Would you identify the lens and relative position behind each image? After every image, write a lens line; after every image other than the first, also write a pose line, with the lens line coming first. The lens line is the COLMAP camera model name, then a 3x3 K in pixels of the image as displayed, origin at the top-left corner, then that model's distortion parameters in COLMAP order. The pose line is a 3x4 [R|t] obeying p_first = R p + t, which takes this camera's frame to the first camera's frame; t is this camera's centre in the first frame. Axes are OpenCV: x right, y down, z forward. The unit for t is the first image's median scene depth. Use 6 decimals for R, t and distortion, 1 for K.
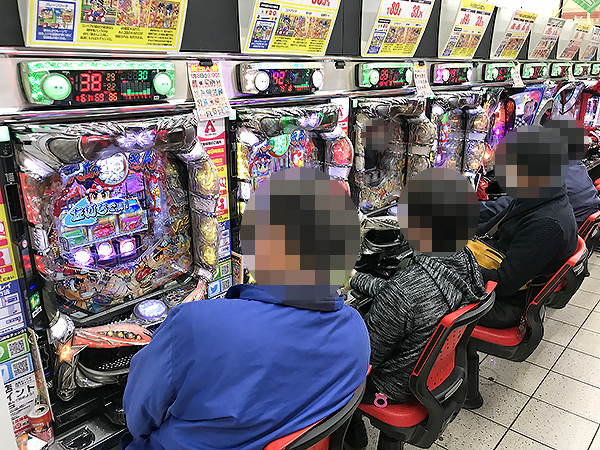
lens RADIAL K [[490.5, 0, 300.0], [0, 490.5, 225.0], [0, 0, 1]] dist [-0.012065, -0.012932]
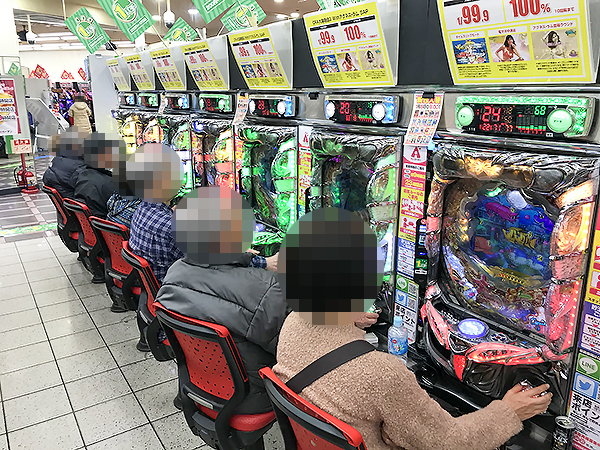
lens RADIAL K [[490.5, 0, 300.0], [0, 490.5, 225.0], [0, 0, 1]] dist [-0.012065, -0.012932]
pose [[-0.258425, 0.238239, -0.936194, 0.817856], [-0.310385, 0.897251, 0.314007, -0.270623], [0.914810, 0.371728, -0.157926, 0.838412]]
